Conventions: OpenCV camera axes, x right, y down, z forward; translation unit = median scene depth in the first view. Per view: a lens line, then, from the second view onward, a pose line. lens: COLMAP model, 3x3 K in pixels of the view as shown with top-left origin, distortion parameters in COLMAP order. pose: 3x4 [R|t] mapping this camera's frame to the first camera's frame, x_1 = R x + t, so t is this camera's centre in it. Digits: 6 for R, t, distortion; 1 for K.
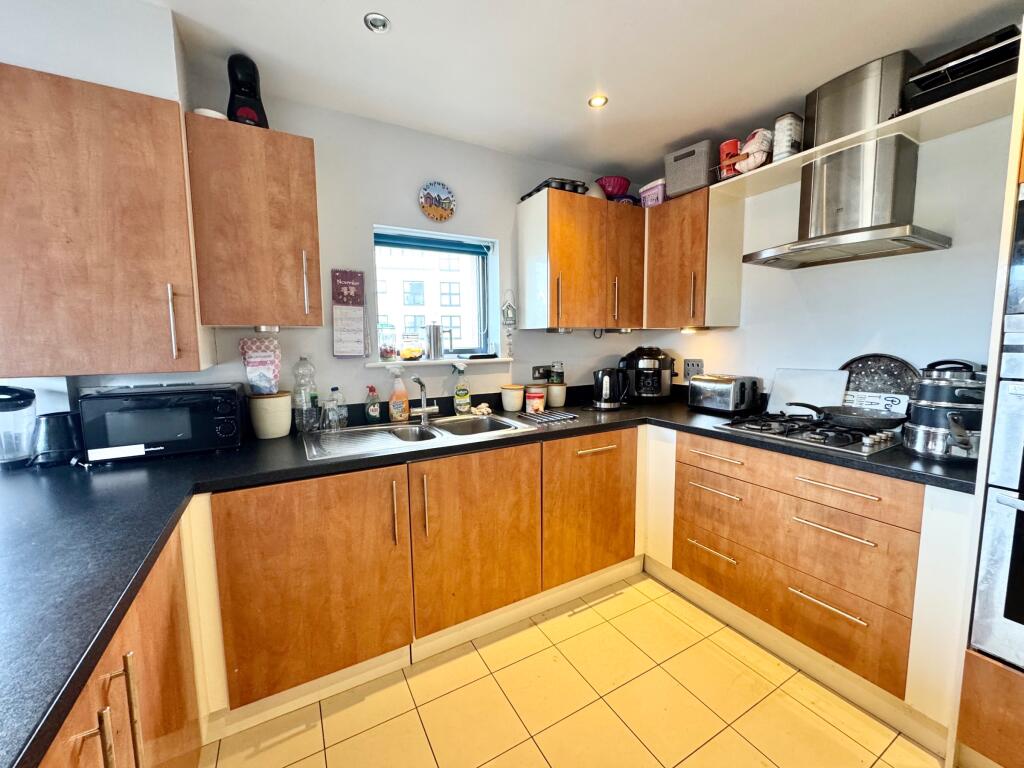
lens RADIAL K [[411.1, 0, 514.4], [0, 411.1, 381.7], [0, 0, 1]] dist [0.001080, 0.000344]
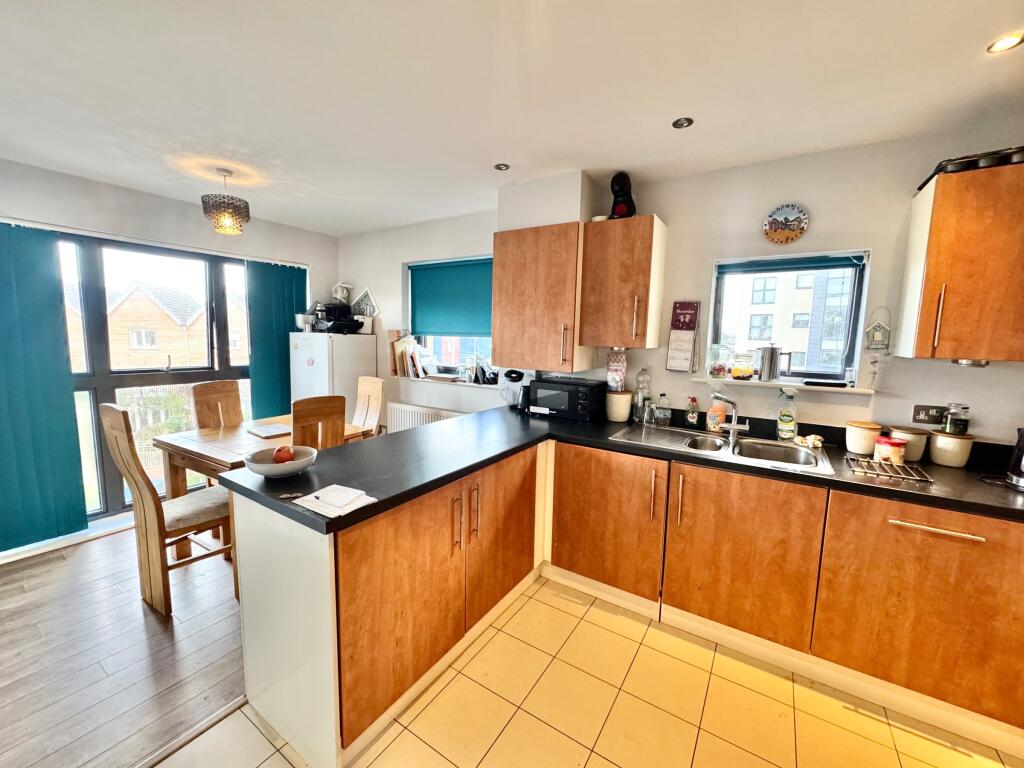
lens RADIAL K [[411.1, 0, 514.4], [0, 411.1, 381.7], [0, 0, 1]] dist [0.001080, 0.000344]
pose [[0.465617, 0.121783, -0.876567, 0.492272], [-0.115567, 0.990372, 0.076207, -0.070222], [0.877408, 0.065819, 0.475208, -0.026158]]
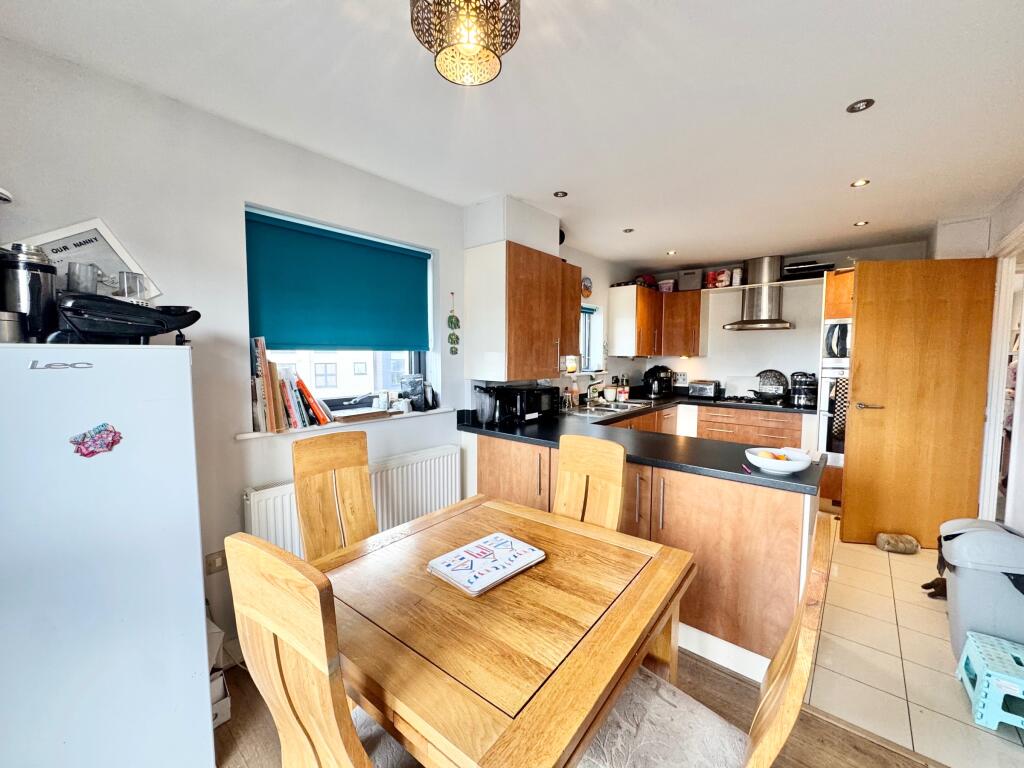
lens RADIAL K [[411.1, 0, 514.4], [0, 411.1, 381.7], [0, 0, 1]] dist [0.001080, 0.000344]
pose [[0.937477, -0.011331, 0.347864, -1.316334], [0.024170, 0.999176, -0.032593, 0.045637], [-0.347208, 0.038963, 0.936978, -0.705334]]
